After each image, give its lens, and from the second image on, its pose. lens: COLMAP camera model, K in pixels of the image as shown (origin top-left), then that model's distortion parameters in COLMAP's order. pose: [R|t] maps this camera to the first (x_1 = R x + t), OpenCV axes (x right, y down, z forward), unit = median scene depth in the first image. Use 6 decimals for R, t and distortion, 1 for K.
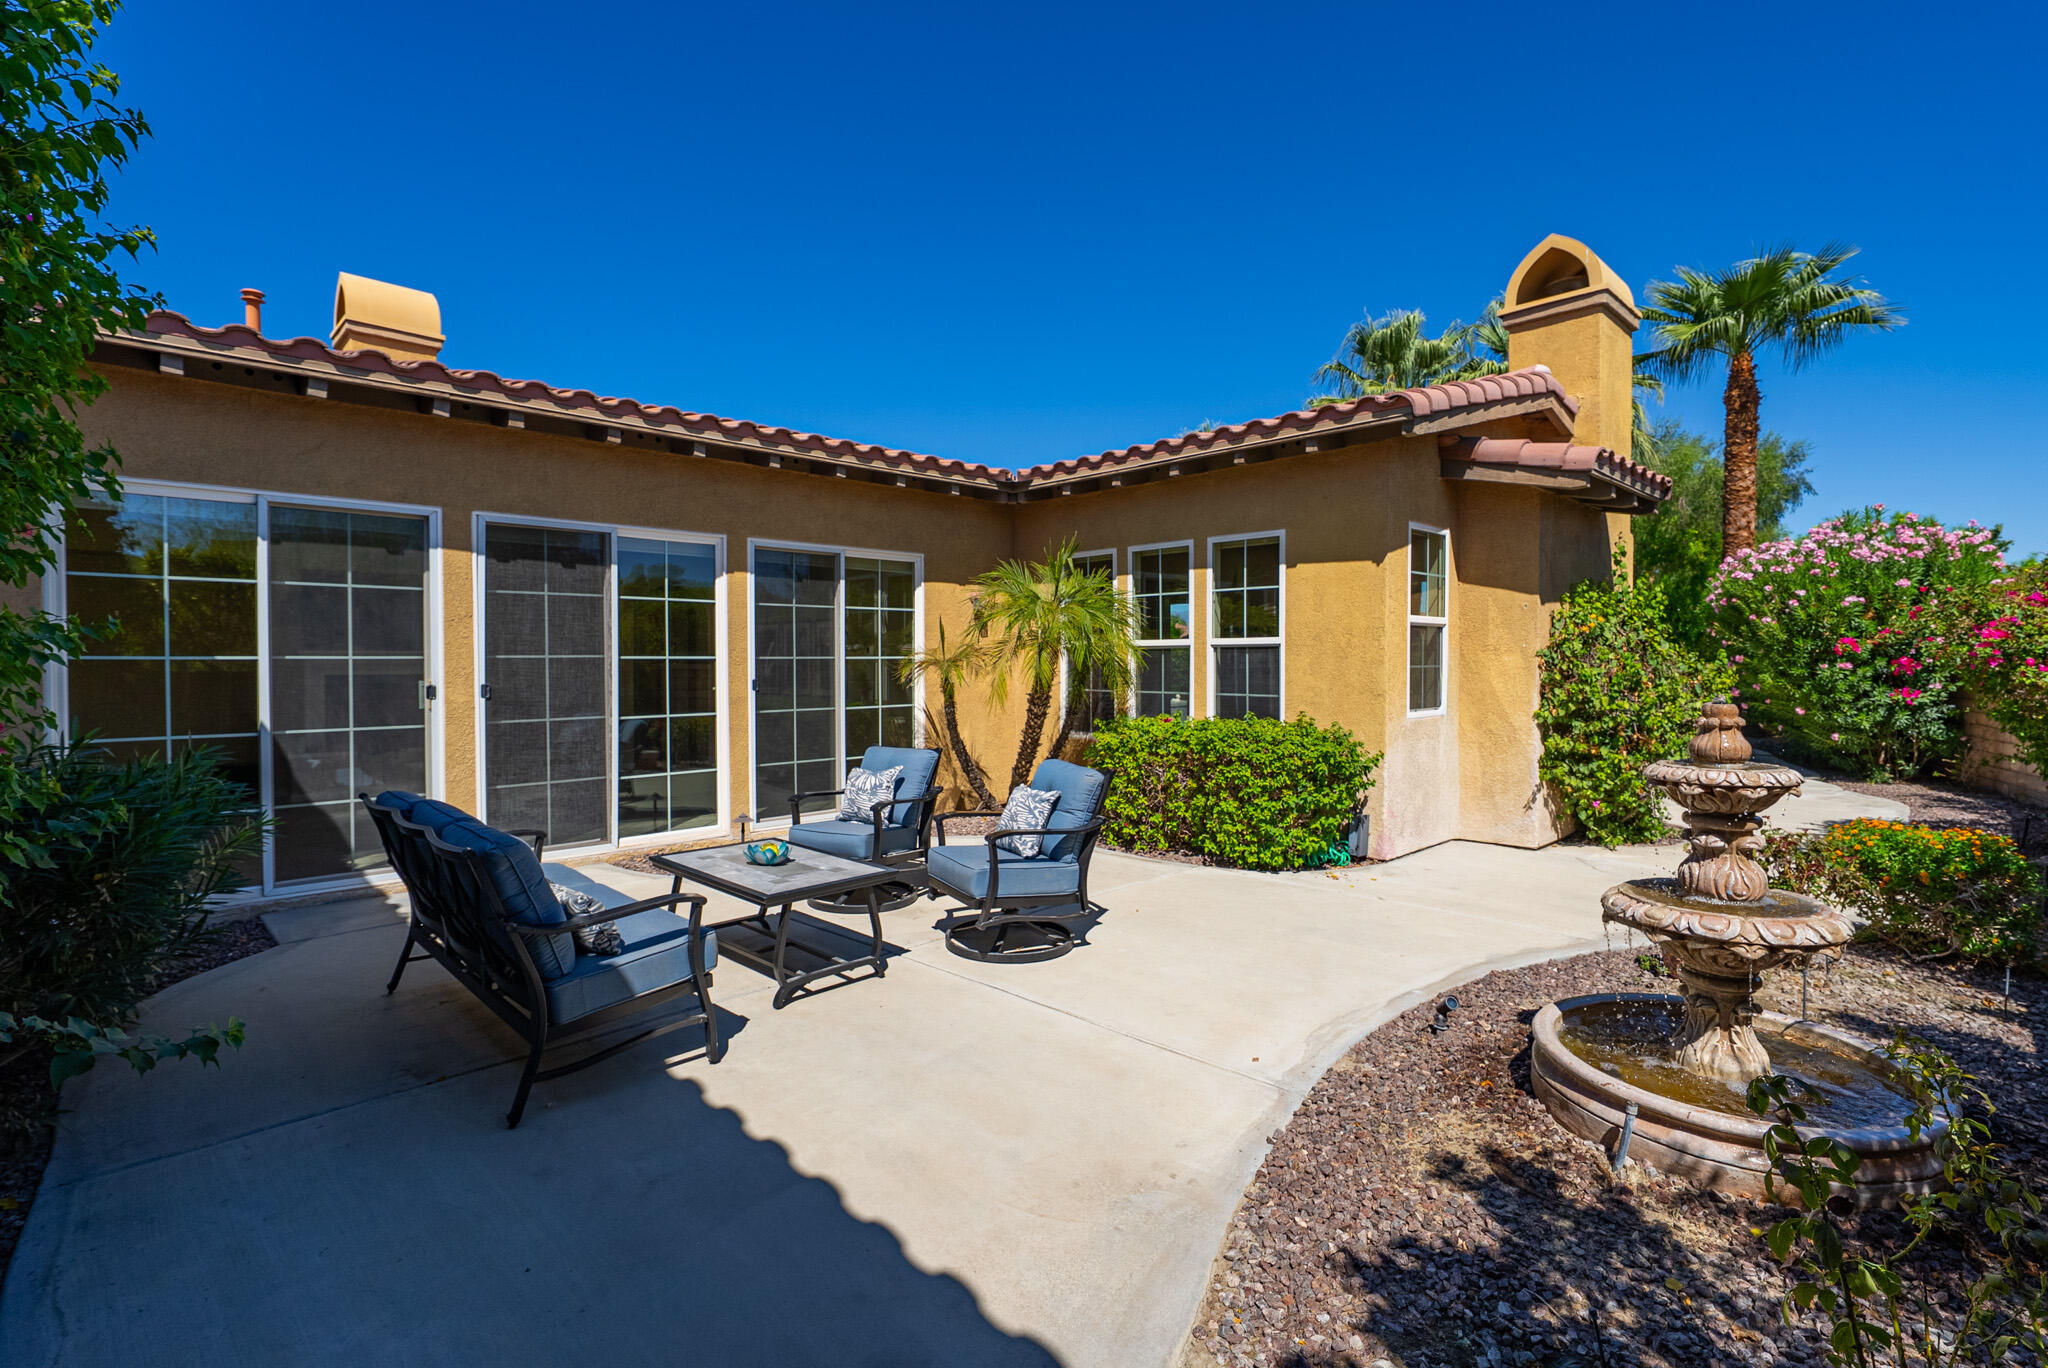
lens RADIAL K [[930.8, 0, 1041.2], [0, 930.8, 677.8], [0, 0, 1]] dist [0.004900, 0.001083]
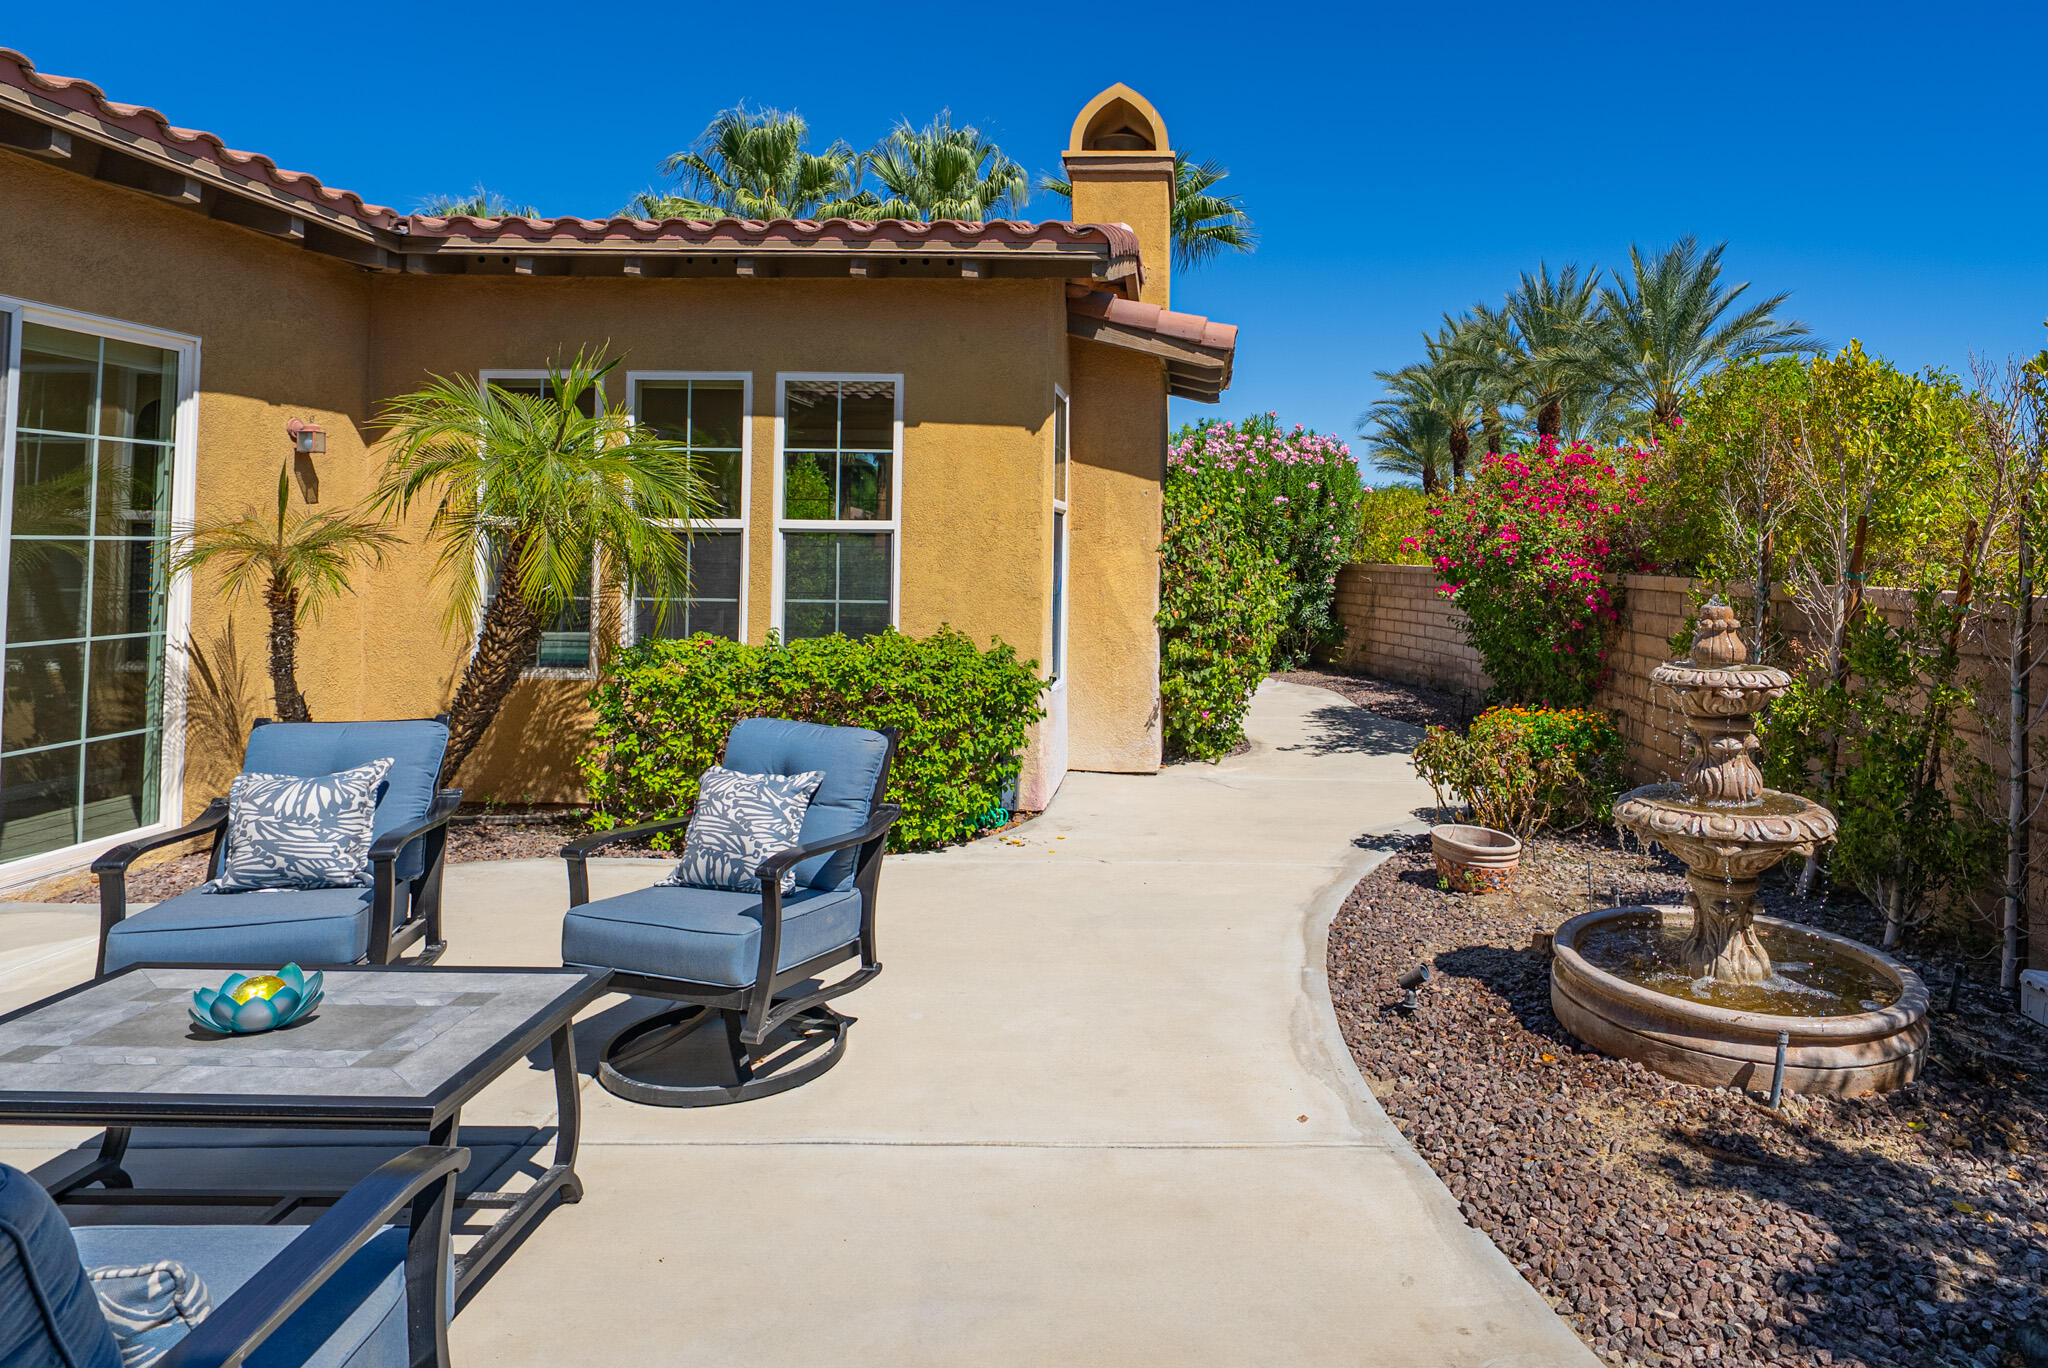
lens RADIAL K [[1184.7, 0, 1145.1], [0, 1184.7, 507.2], [0, 0, 1]] dist [0.008560, 0.000088]
pose [[0.715983, 0.036088, 0.697184, -0.254509], [0.001428, 0.998585, -0.053156, -0.004885], [-0.698116, 0.039054, 0.714918, 0.208170]]
